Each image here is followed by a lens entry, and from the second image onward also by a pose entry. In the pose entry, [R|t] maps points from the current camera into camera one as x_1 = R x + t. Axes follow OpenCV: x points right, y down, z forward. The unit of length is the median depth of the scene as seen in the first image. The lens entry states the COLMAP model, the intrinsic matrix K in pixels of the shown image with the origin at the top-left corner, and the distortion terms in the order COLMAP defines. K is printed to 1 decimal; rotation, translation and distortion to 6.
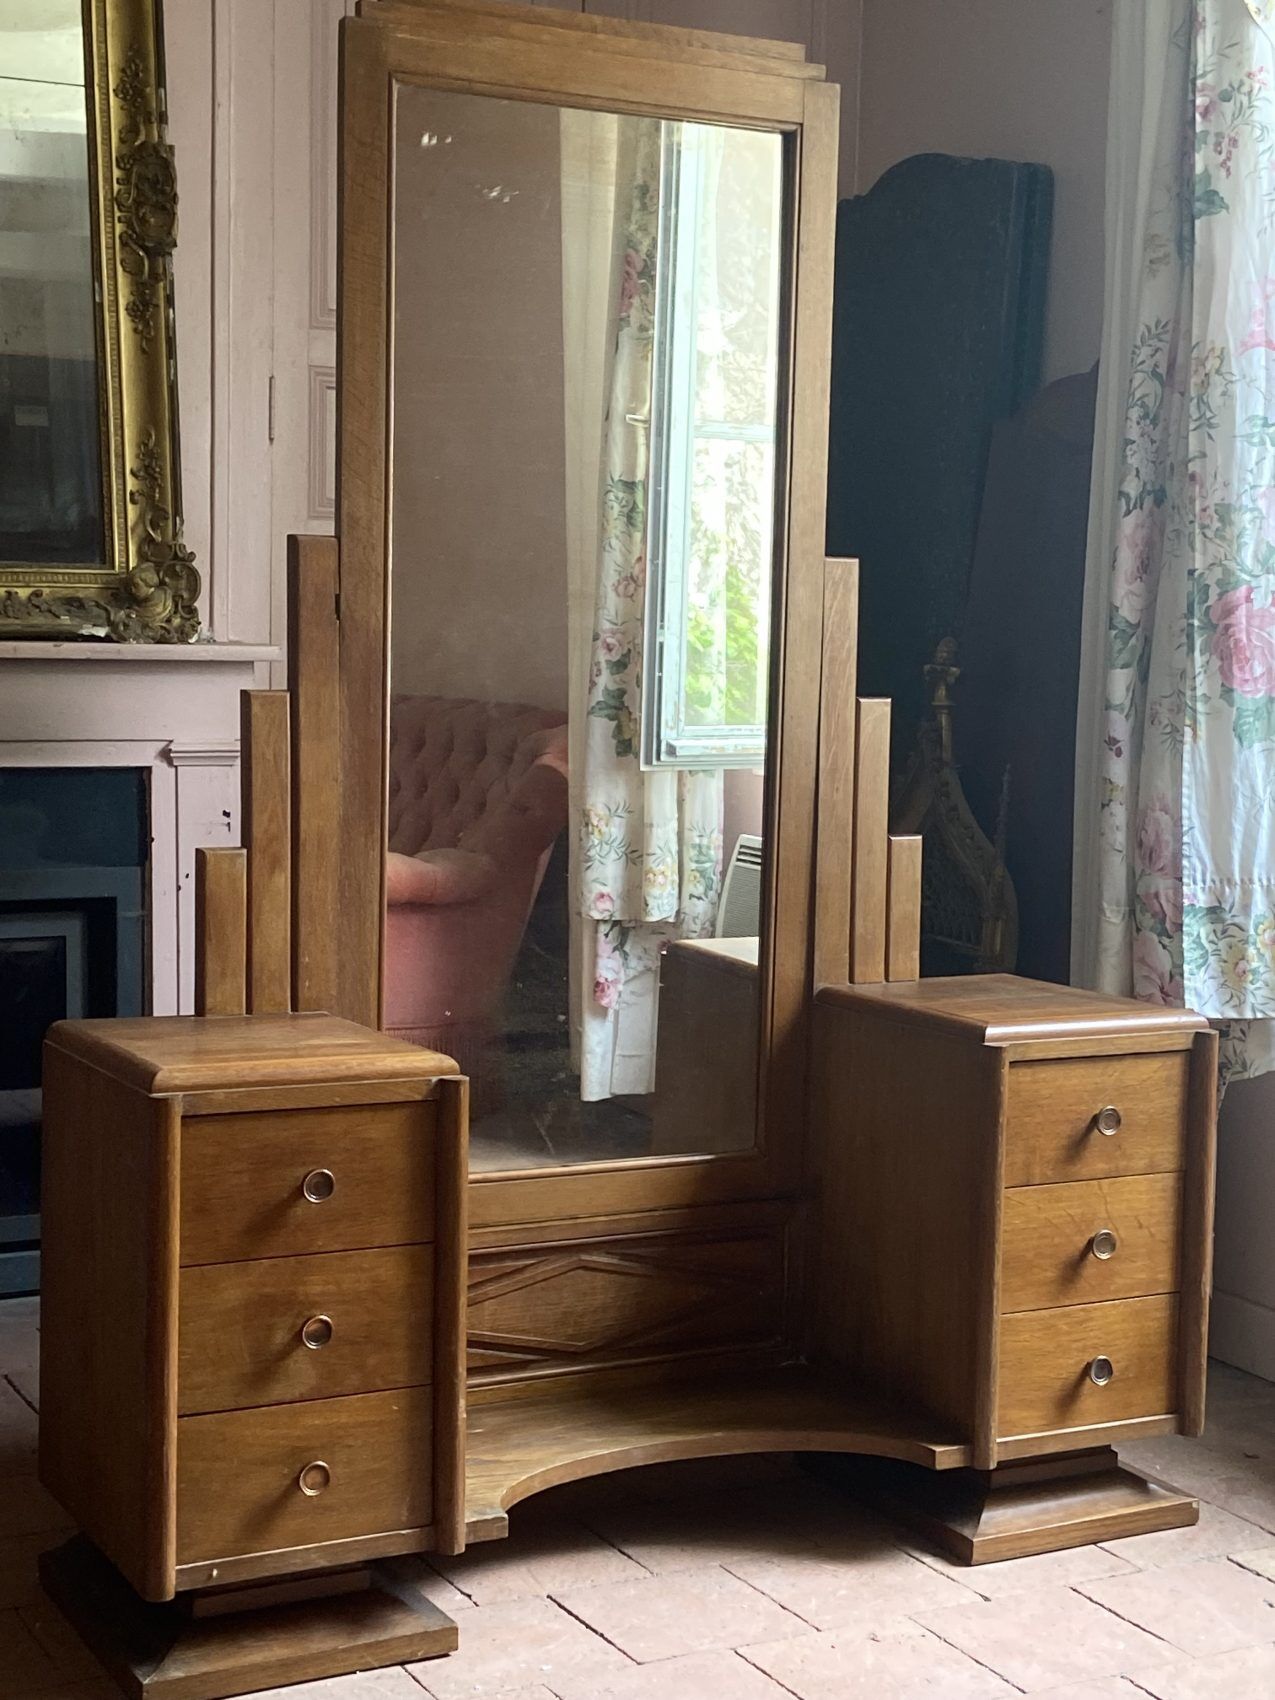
lens RADIAL K [[2564.1, 0, 678.9], [0, 2564.1, 872.1], [0, 0, 1]] dist [0.100704, 0.000000]
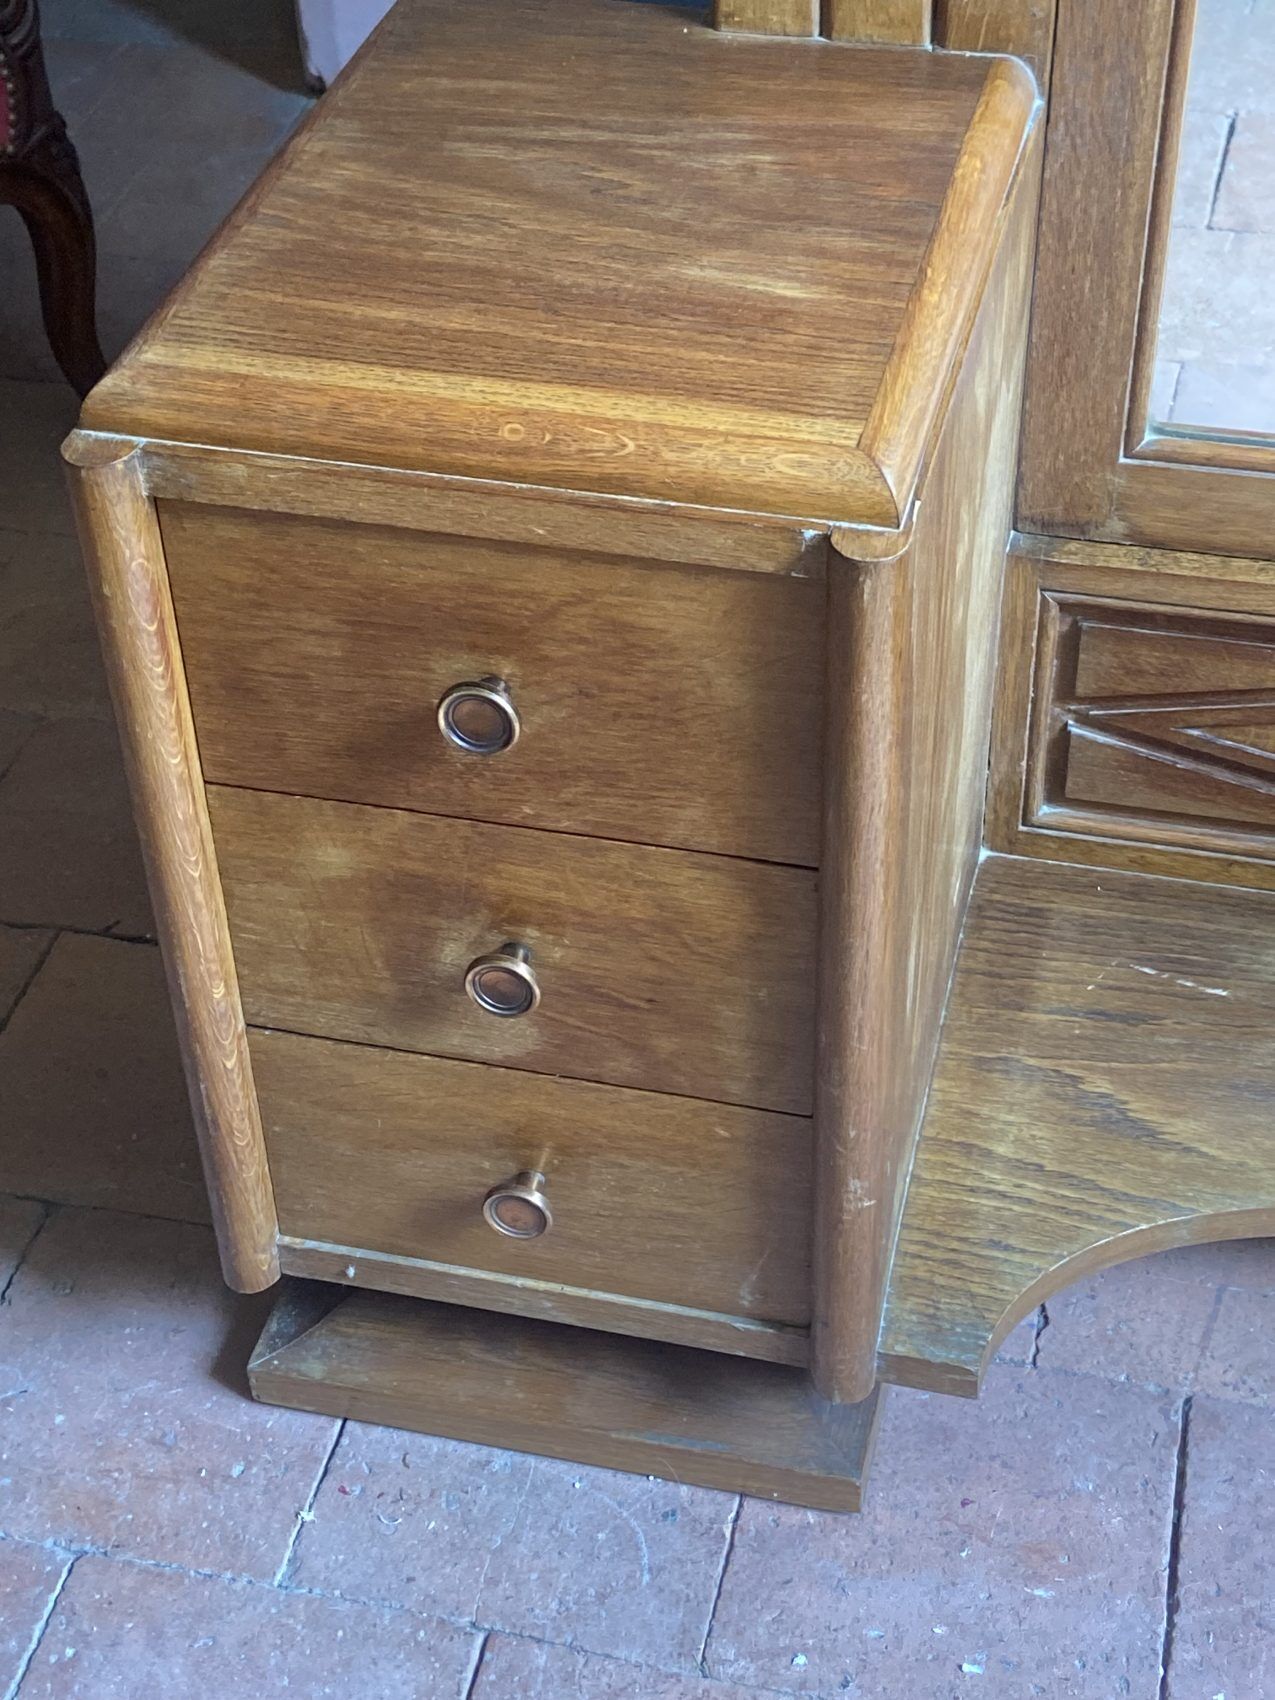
lens RADIAL K [[2567.5, 0, 641.4], [0, 2567.5, 832.9], [0, 0, 1]] dist [0.104458, 0.000000]
pose [[0.741159, 0.405913, -0.534712, 0.083663], [-0.015149, 0.806408, 0.591166, -0.084414], [0.671158, -0.430047, 0.603826, 0.636776]]
